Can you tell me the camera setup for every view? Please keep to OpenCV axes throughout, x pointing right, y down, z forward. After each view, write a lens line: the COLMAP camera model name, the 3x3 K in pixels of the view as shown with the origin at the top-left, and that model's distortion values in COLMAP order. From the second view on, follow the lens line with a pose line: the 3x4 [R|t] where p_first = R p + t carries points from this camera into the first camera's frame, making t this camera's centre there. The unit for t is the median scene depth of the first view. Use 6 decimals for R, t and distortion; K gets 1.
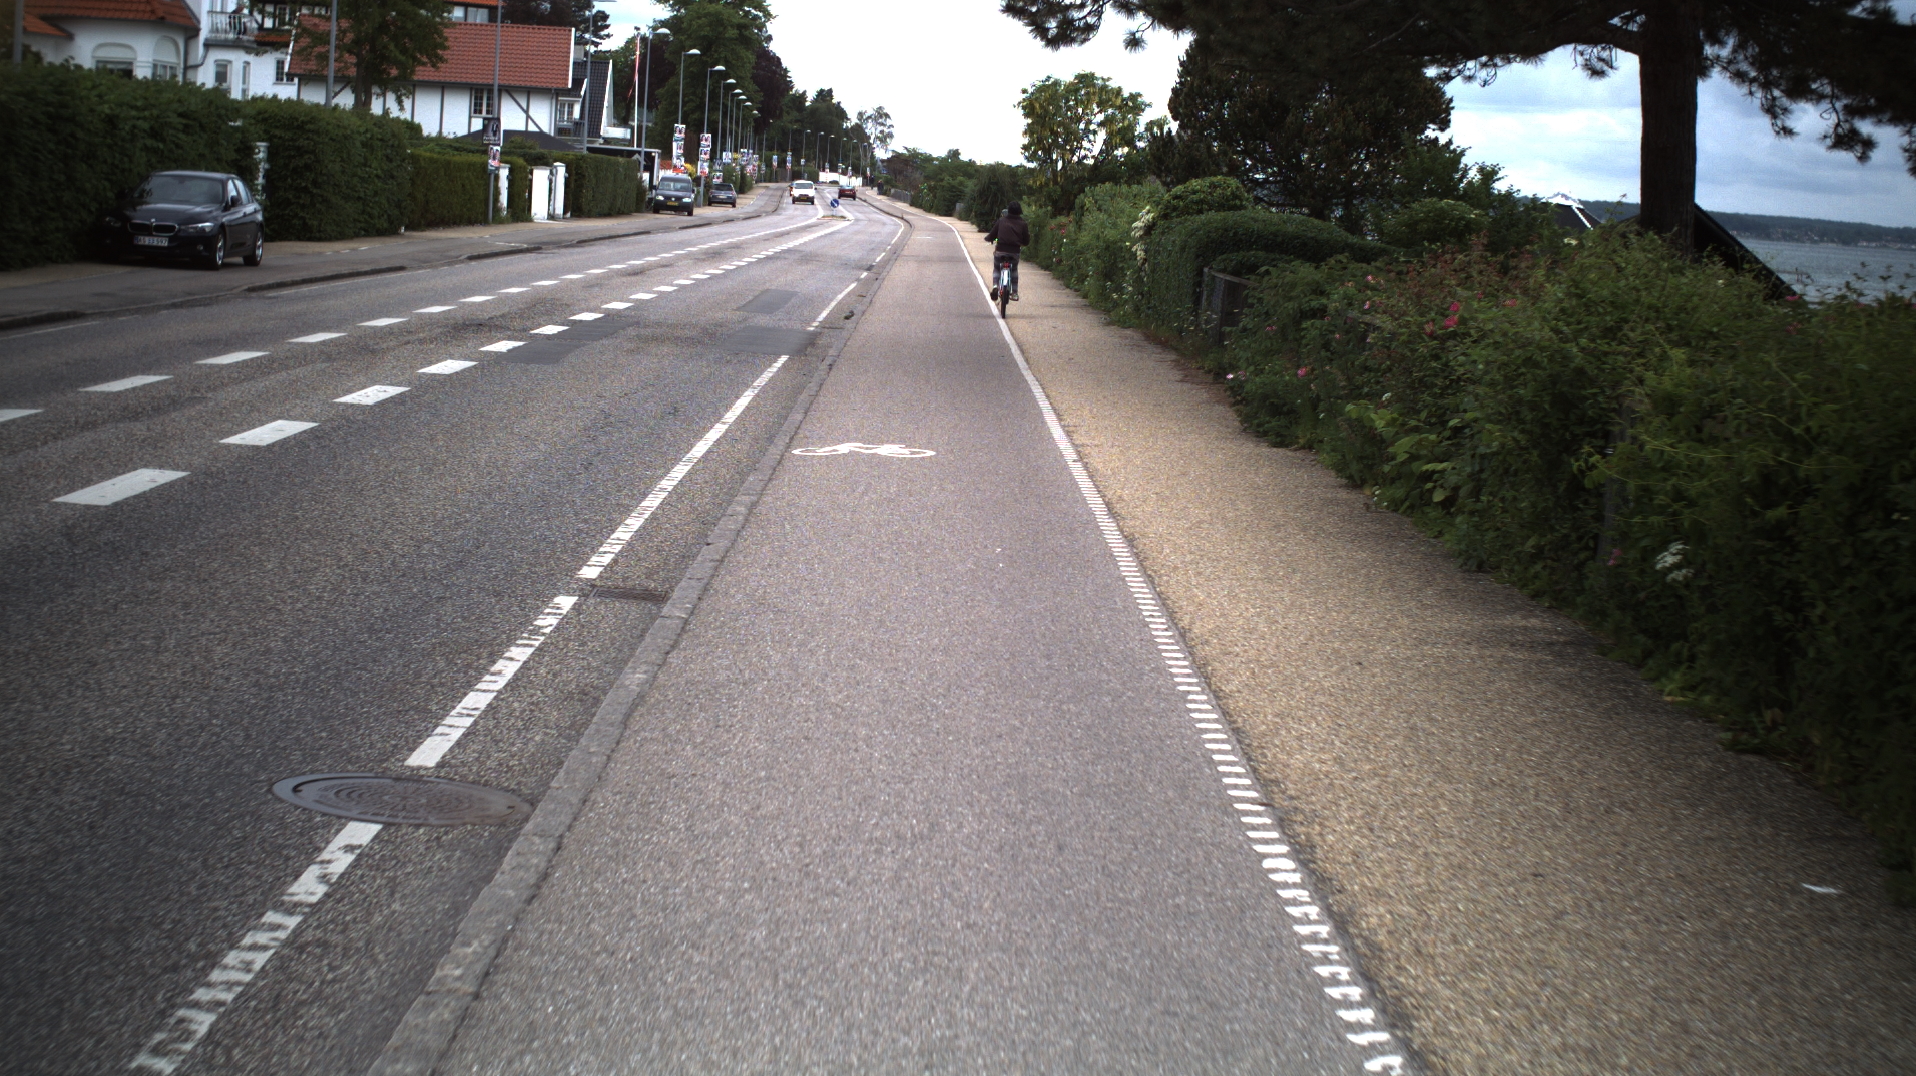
lens RADIAL K [[3499.1, 0, 958.0], [0, 3499.1, 538.0], [0, 0, 1]] dist [-0.299356, 0.375284]
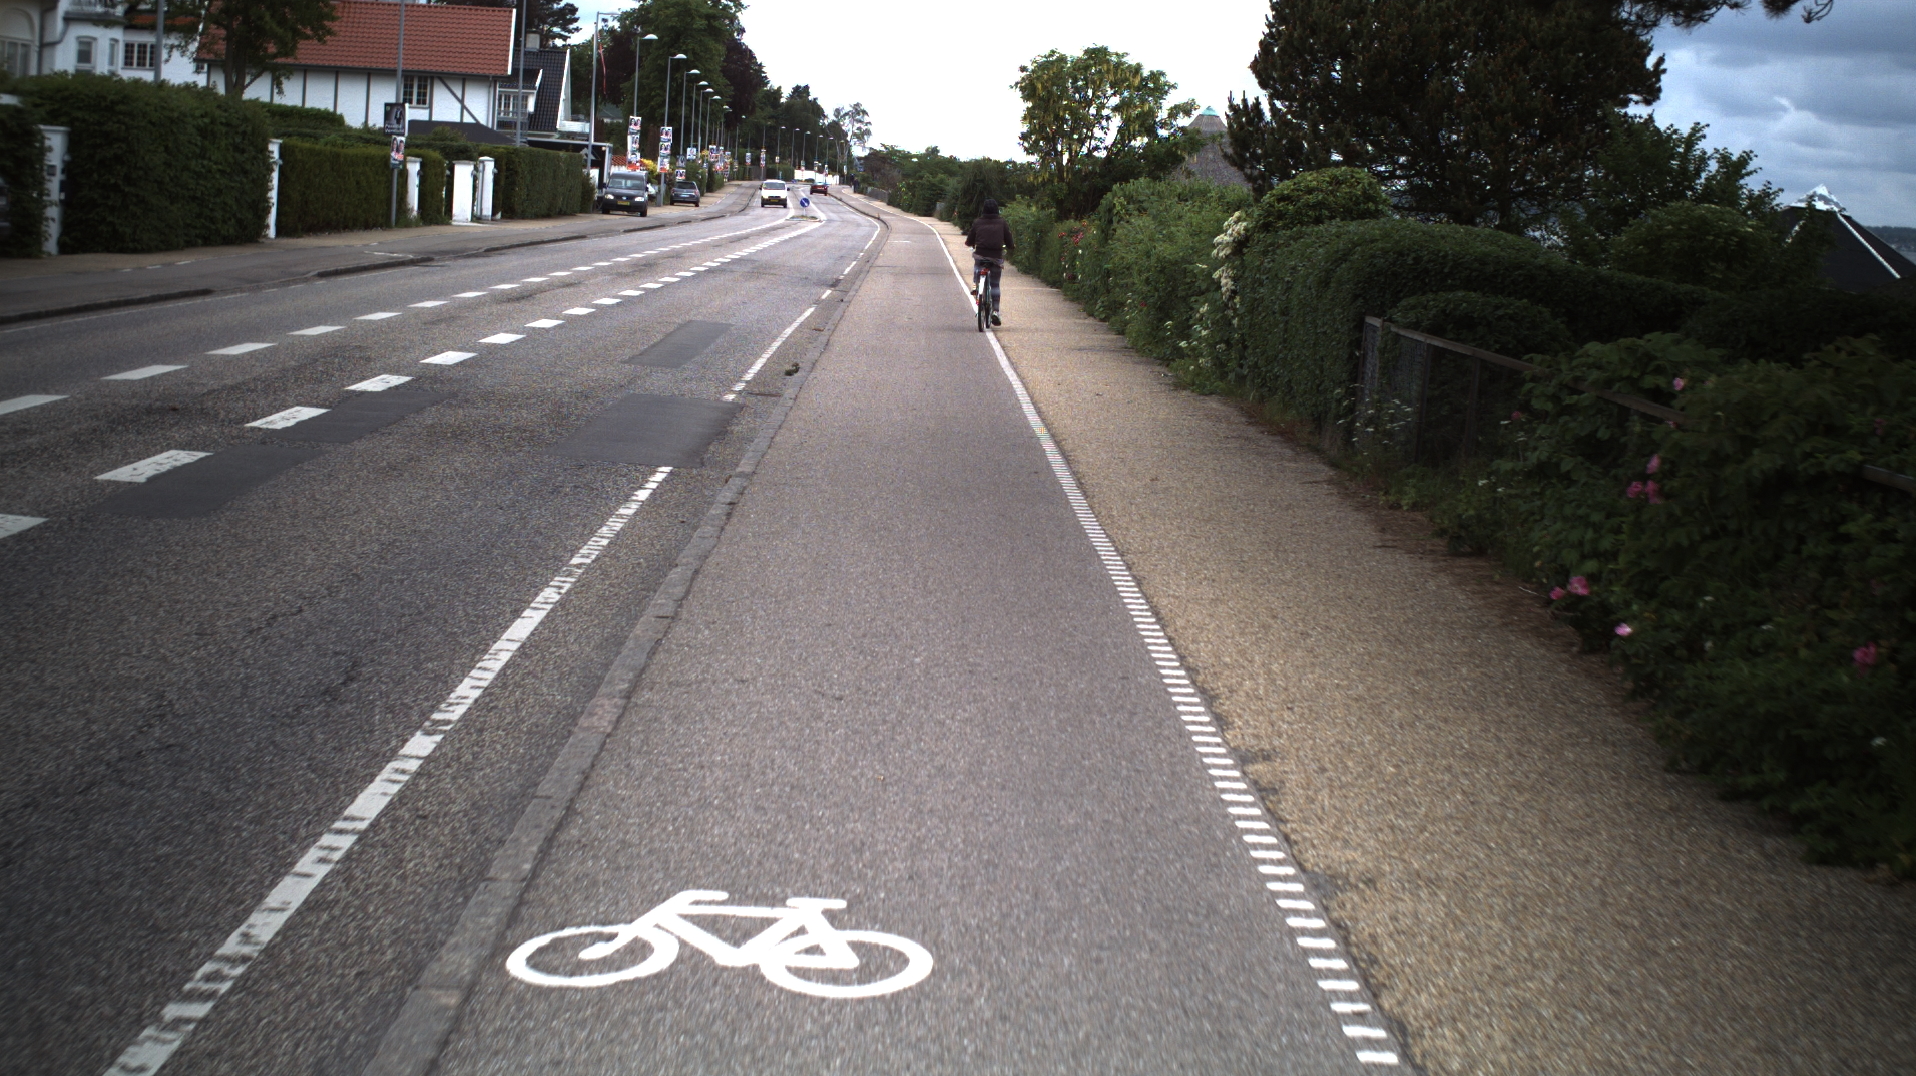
lens RADIAL K [[3499.1, 0, 958.0], [0, 3499.1, 538.0], [0, 0, 1]] dist [-0.299356, 0.375284]
pose [[0.999980, 0.000424, 0.006292, -0.001610], [-0.000427, 1.000000, 0.000409, -0.016997], [-0.006291, -0.000412, 0.999980, 0.172065]]
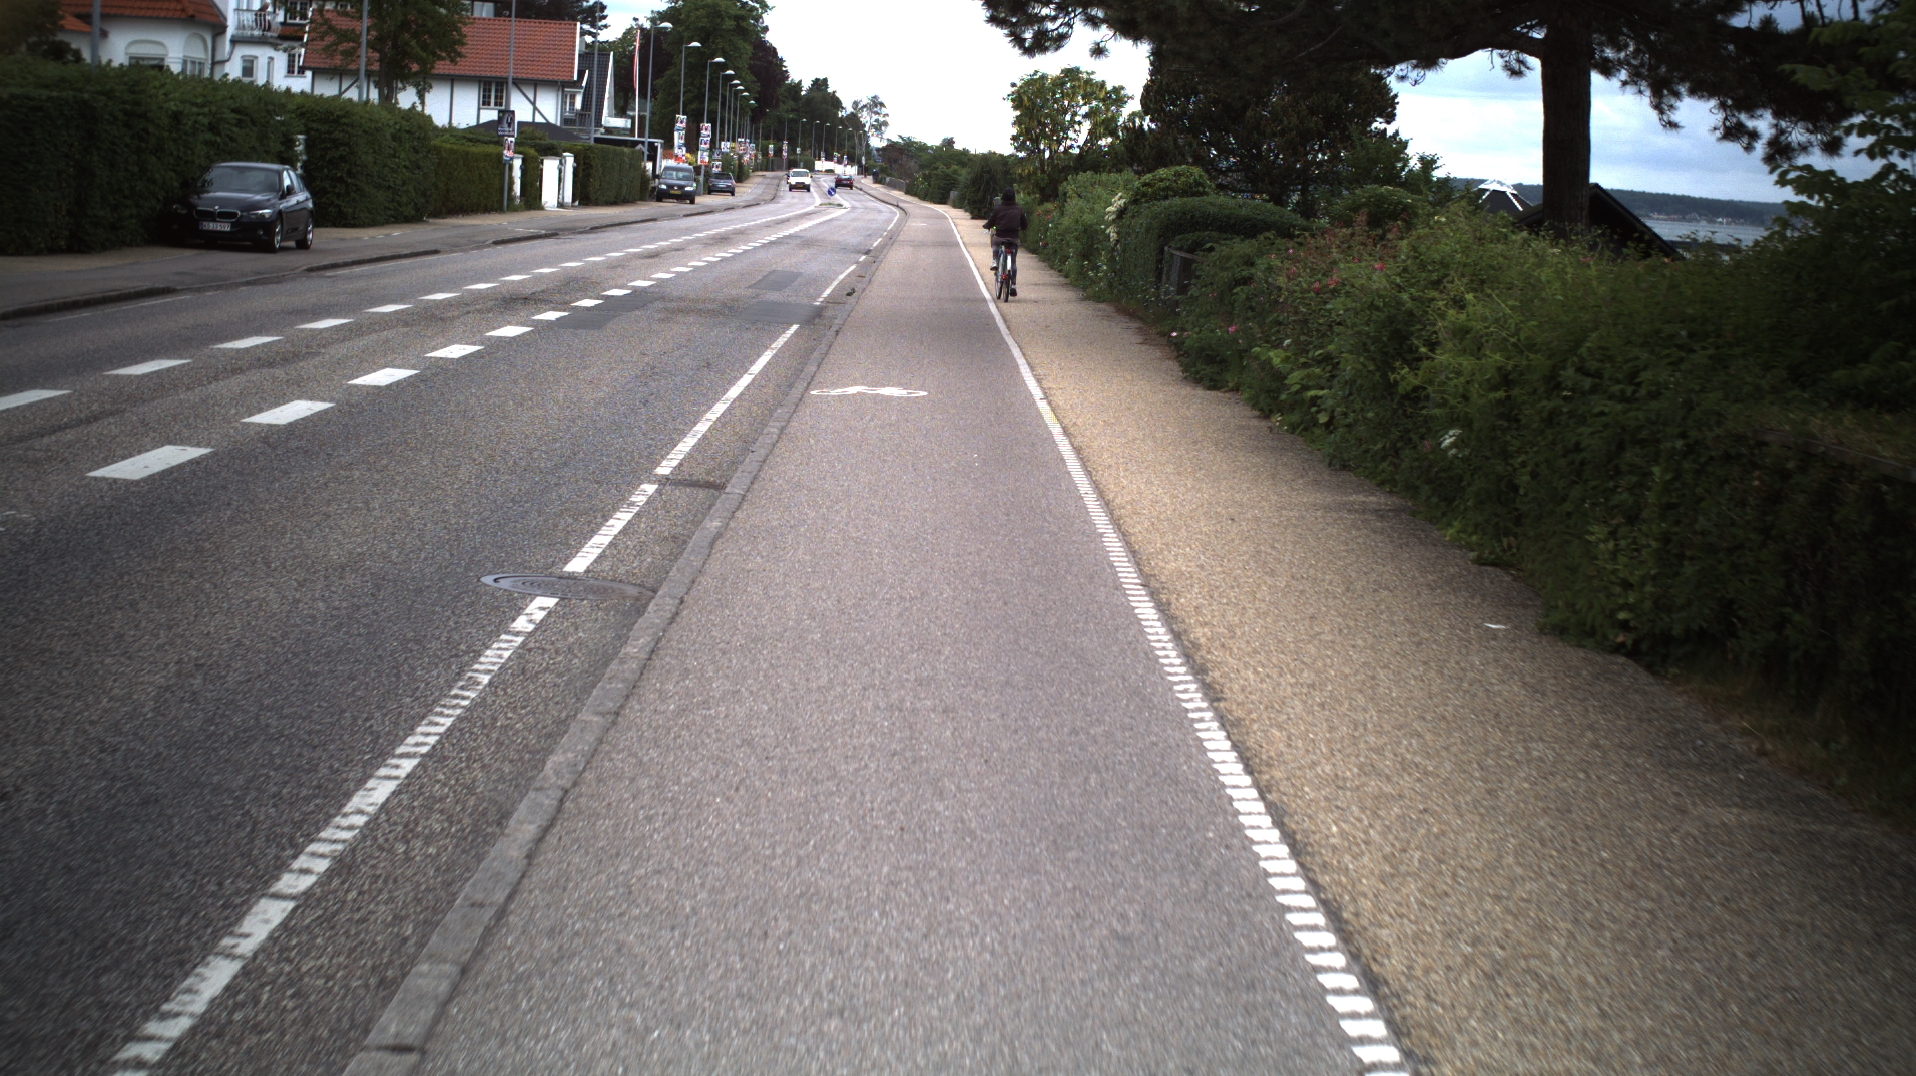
lens RADIAL K [[3499.1, 0, 958.0], [0, 3499.1, 538.0], [0, 0, 1]] dist [-0.299356, 0.375284]
pose [[0.999997, -0.002259, 0.001232, 0.000660], [0.002255, 0.999992, 0.003356, 0.005673], [-0.001240, -0.003353, 0.999994, -0.057210]]
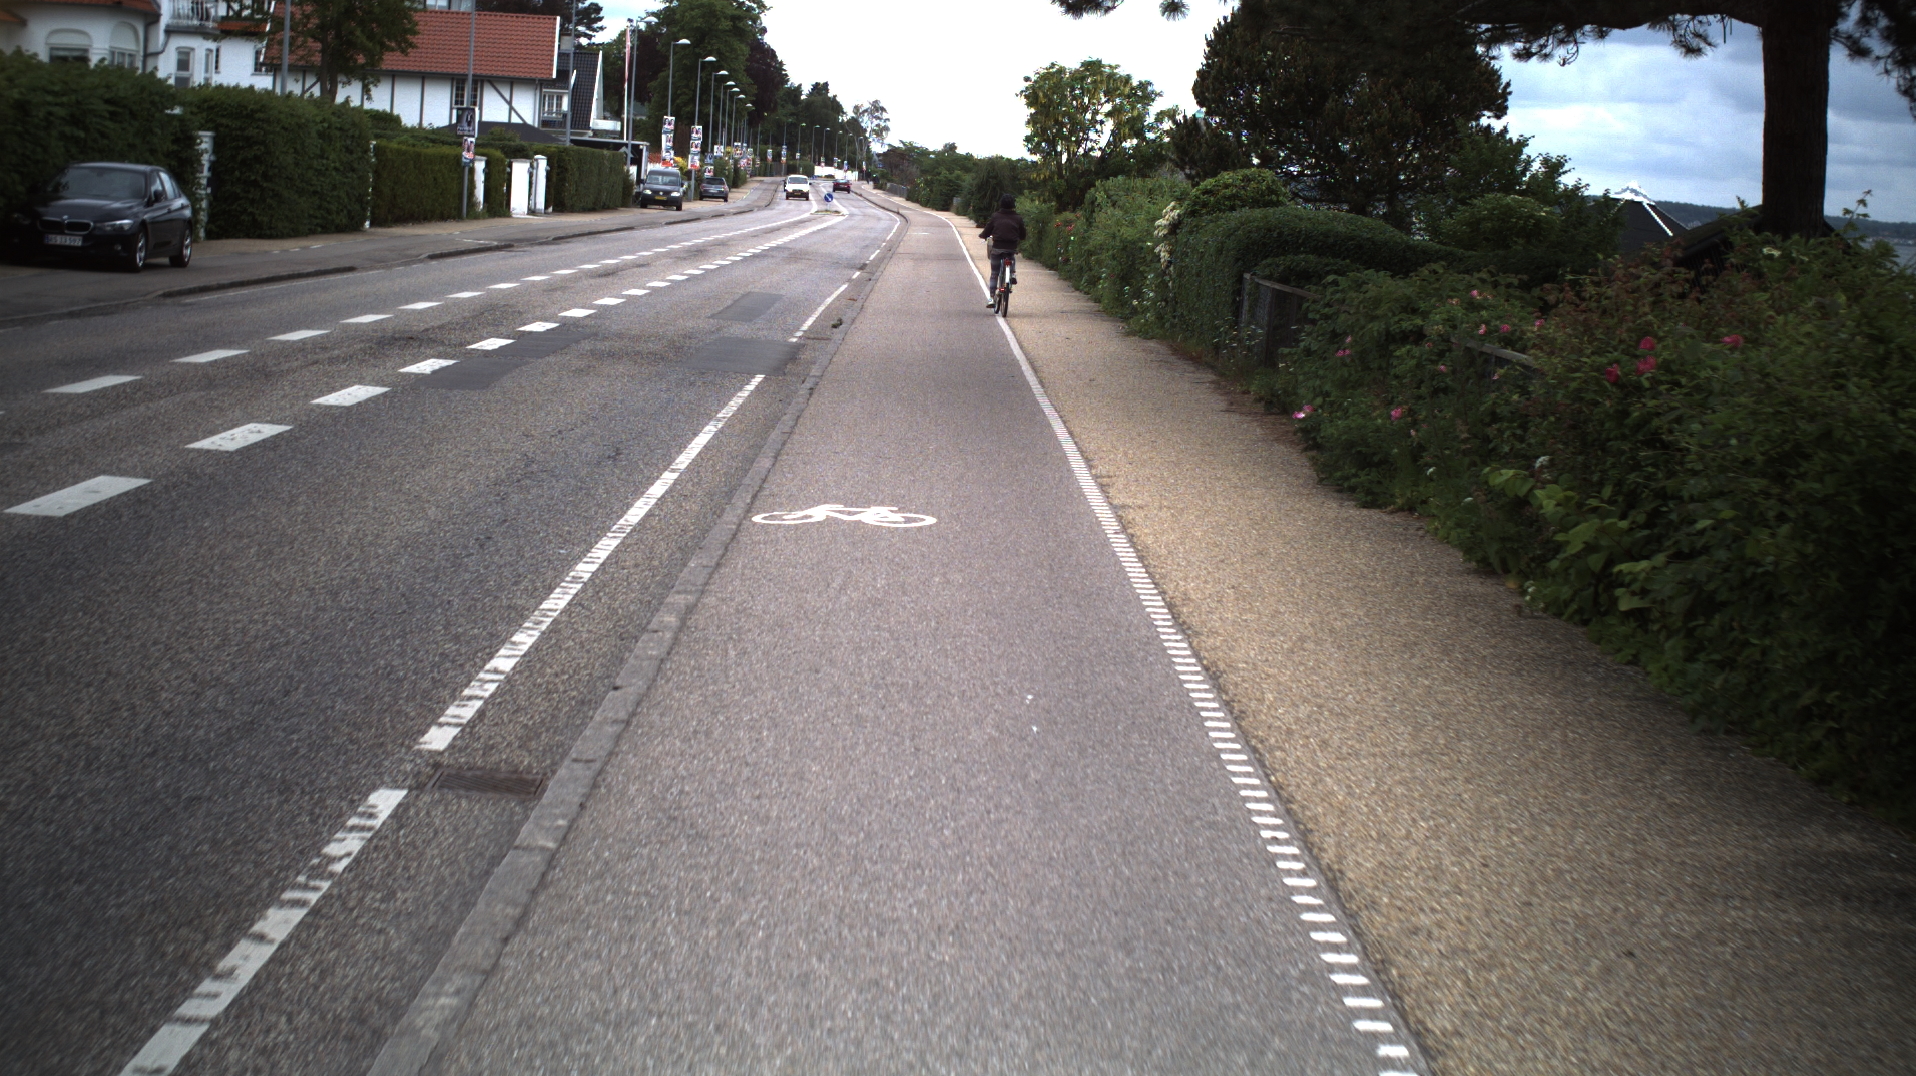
lens RADIAL K [[3499.1, 0, 958.0], [0, 3499.1, 538.0], [0, 0, 1]] dist [-0.299356, 0.375284]
pose [[0.999999, 0.000664, 0.001139, -0.000670], [-0.000666, 0.999998, 0.001631, -0.005616], [-0.001138, -0.001632, 0.999998, 0.057350]]
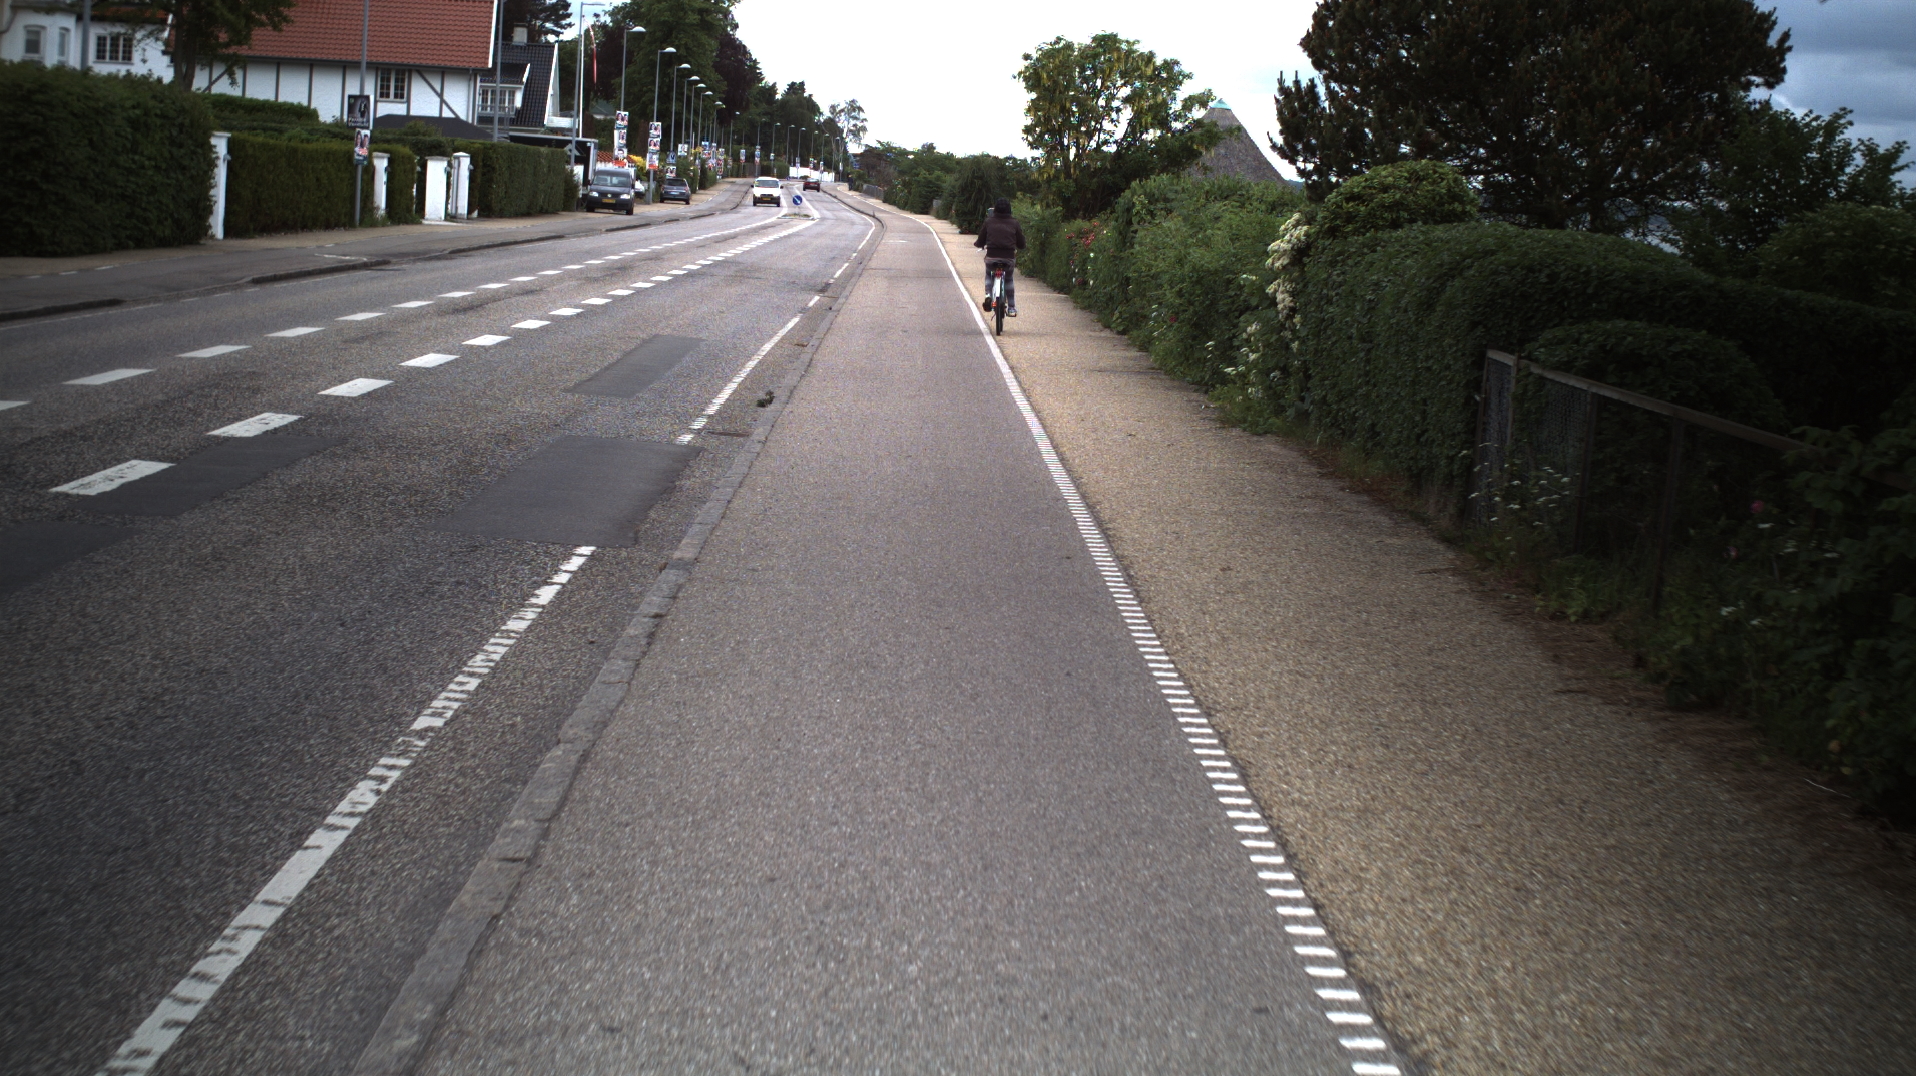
lens RADIAL K [[3499.1, 0, 958.0], [0, 3499.1, 538.0], [0, 0, 1]] dist [-0.299356, 0.375284]
pose [[0.999973, 0.000384, 0.007401, -0.001895], [-0.000393, 0.999999, 0.001213, -0.022680], [-0.007400, -0.001216, 0.999972, 0.229253]]
